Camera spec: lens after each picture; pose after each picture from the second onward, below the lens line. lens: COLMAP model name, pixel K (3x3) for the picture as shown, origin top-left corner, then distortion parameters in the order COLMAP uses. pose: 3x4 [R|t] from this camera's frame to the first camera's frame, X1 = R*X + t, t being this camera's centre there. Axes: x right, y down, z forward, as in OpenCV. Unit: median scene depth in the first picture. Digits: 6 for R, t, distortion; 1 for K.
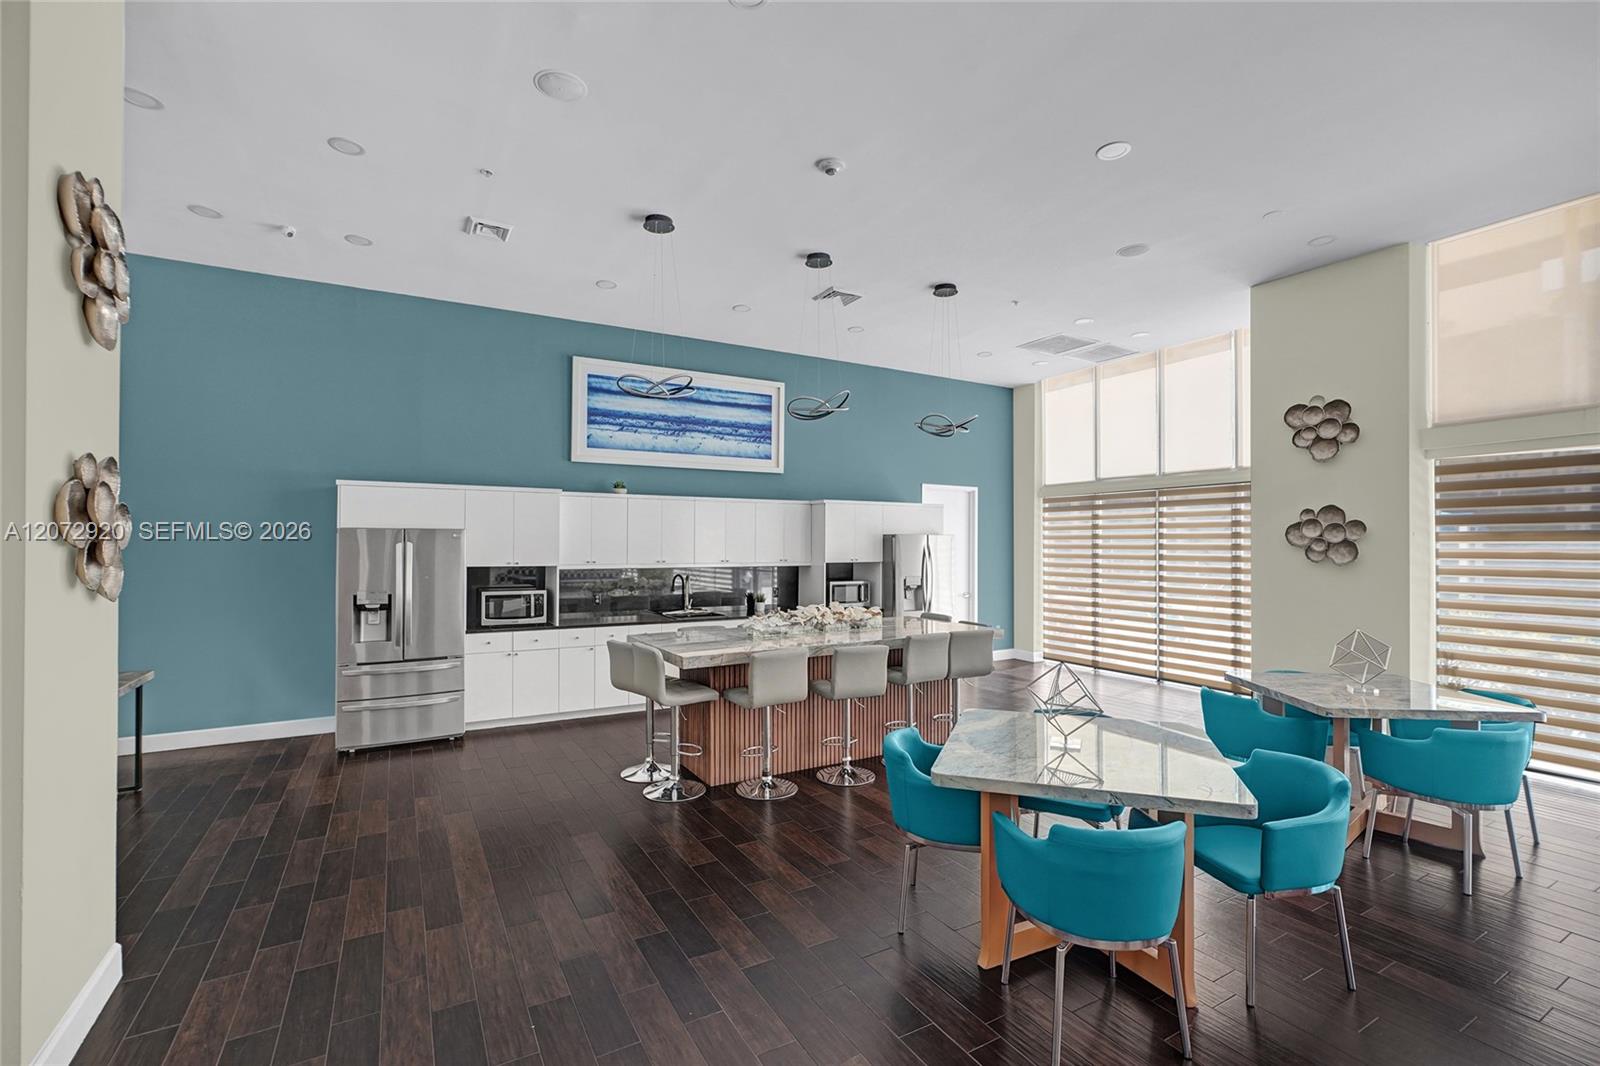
lens RADIAL K [[710.5, 0, 807.3], [0, 710.5, 536.2], [0, 0, 1]] dist [0.001094, 0.001629]
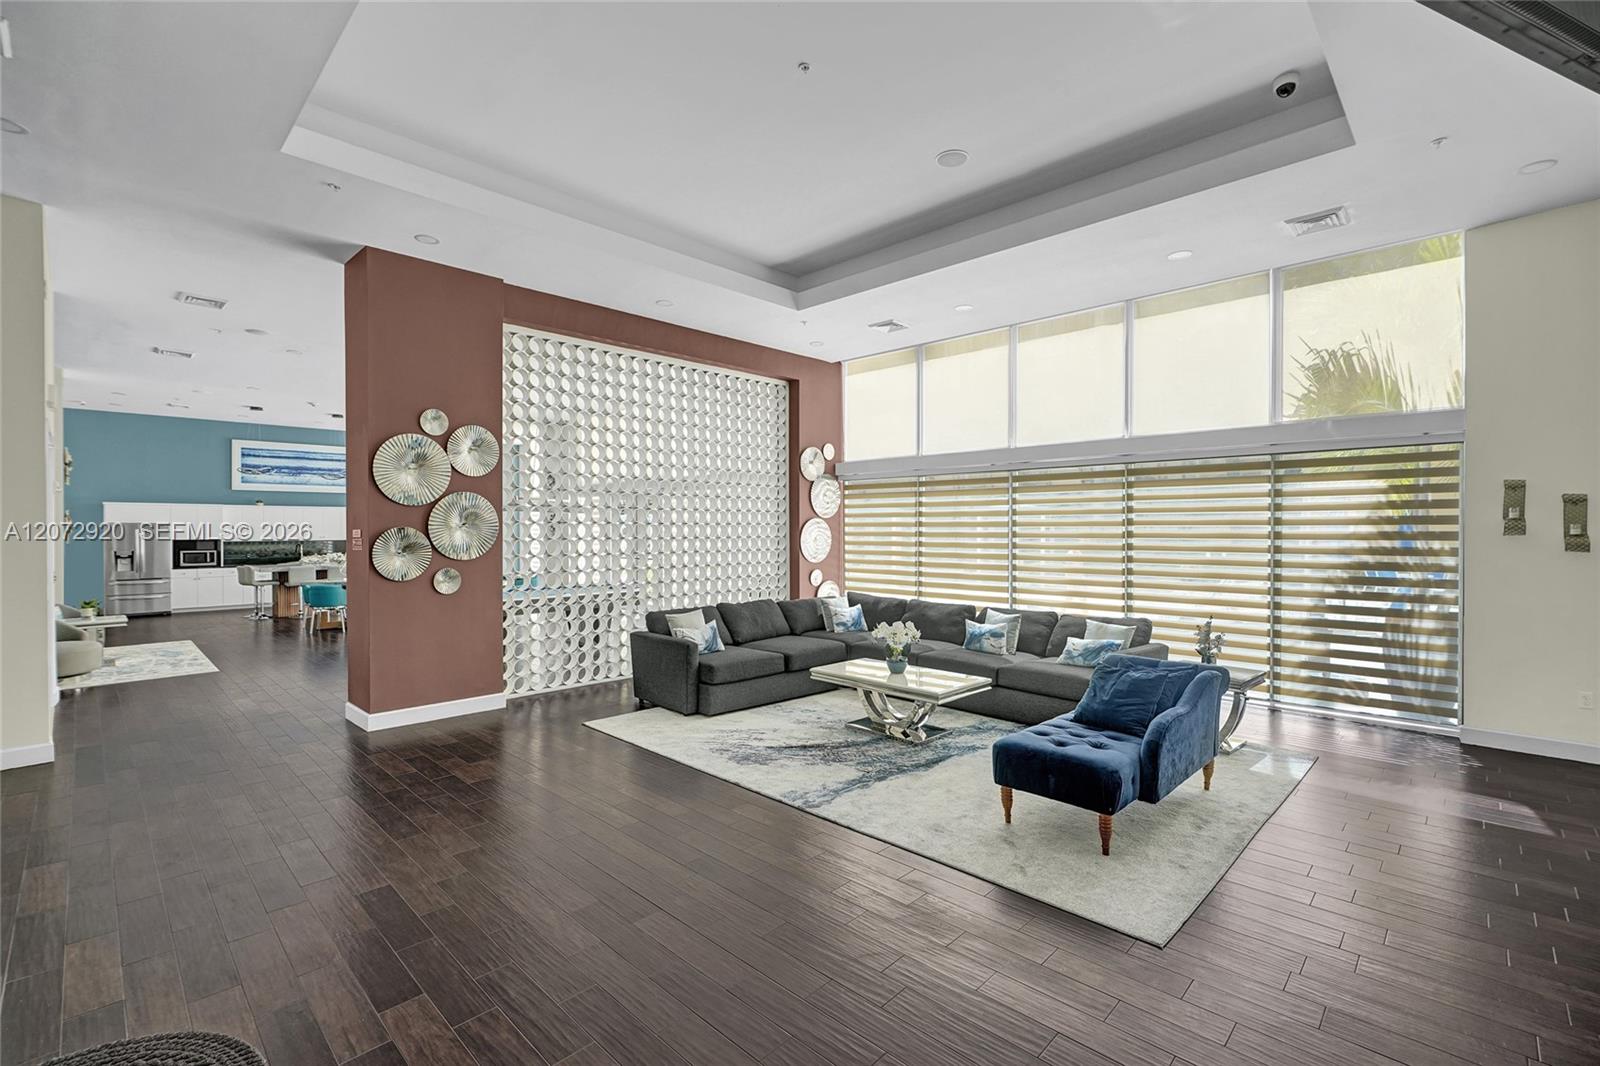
lens RADIAL K [[710.5, 0, 793.4], [0, 710.5, 535.0], [0, 0, 1]] dist [0.001094, 0.001629]
pose [[0.966012, -0.003055, 0.258480, 0.768290], [-0.001694, 0.999834, 0.018148, -0.014162], [-0.258492, -0.017969, 0.965846, -1.543373]]
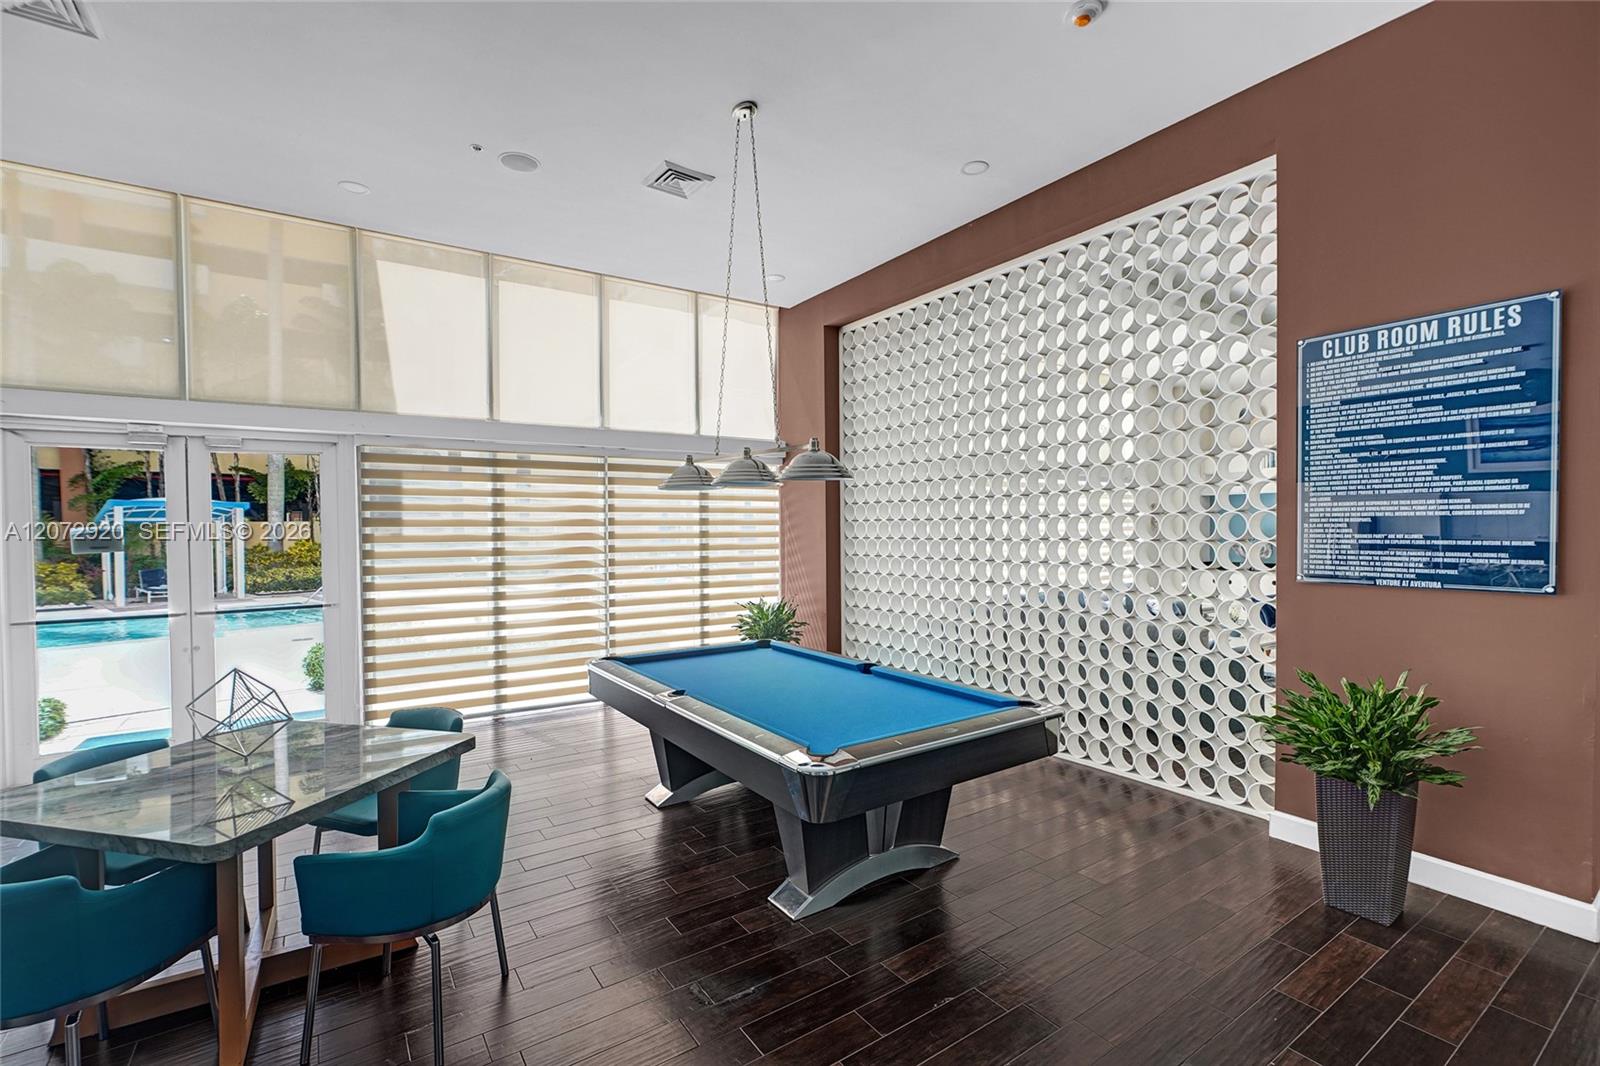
lens RADIAL K [[710.5, 0, 801.9], [0, 710.5, 537.8], [0, 0, 1]] dist [0.001094, 0.001629]
pose [[-0.060918, -0.017577, 0.997988, -0.549933], [-0.003343, 0.999843, 0.017406, 0.017377], [-0.998137, -0.002276, -0.060967, 1.528005]]
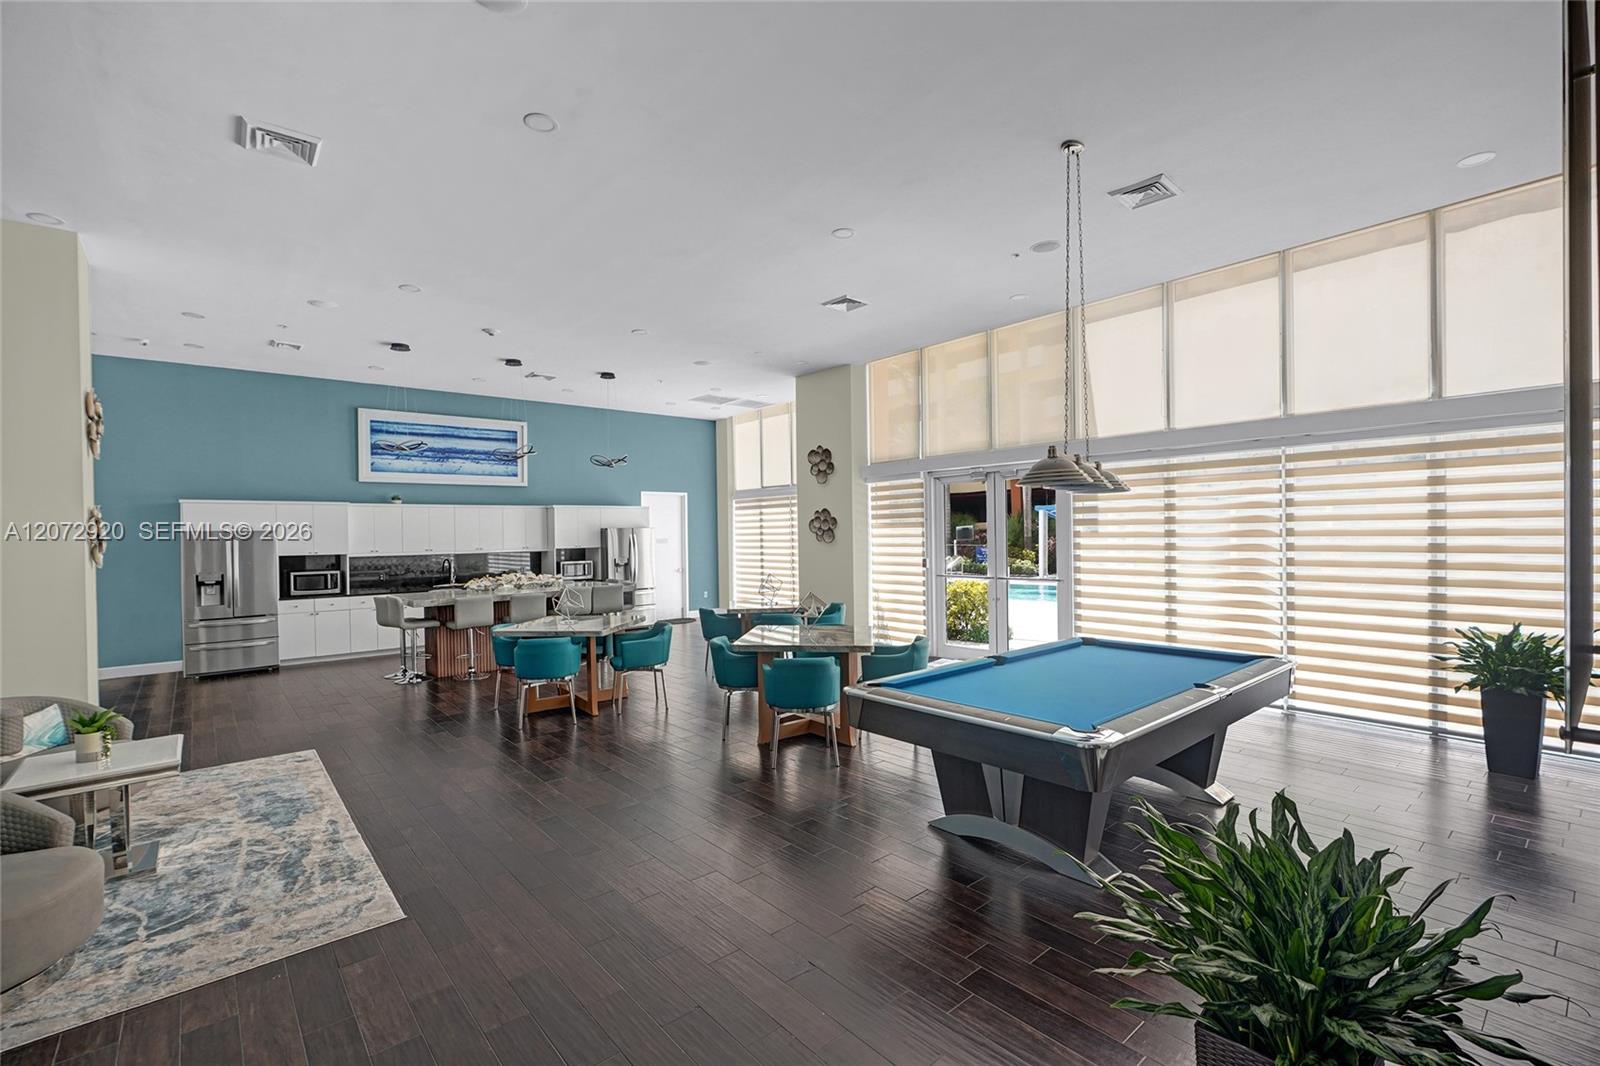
lens RADIAL K [[710.5, 0, 799.0], [0, 710.5, 534.2], [0, 0, 1]] dist [0.001094, 0.001629]
pose [[0.984016, -0.018038, 0.177162, 0.304584], [0.015729, 0.999772, 0.014428, -0.005917], [-0.177382, -0.011410, 0.984076, -0.608042]]
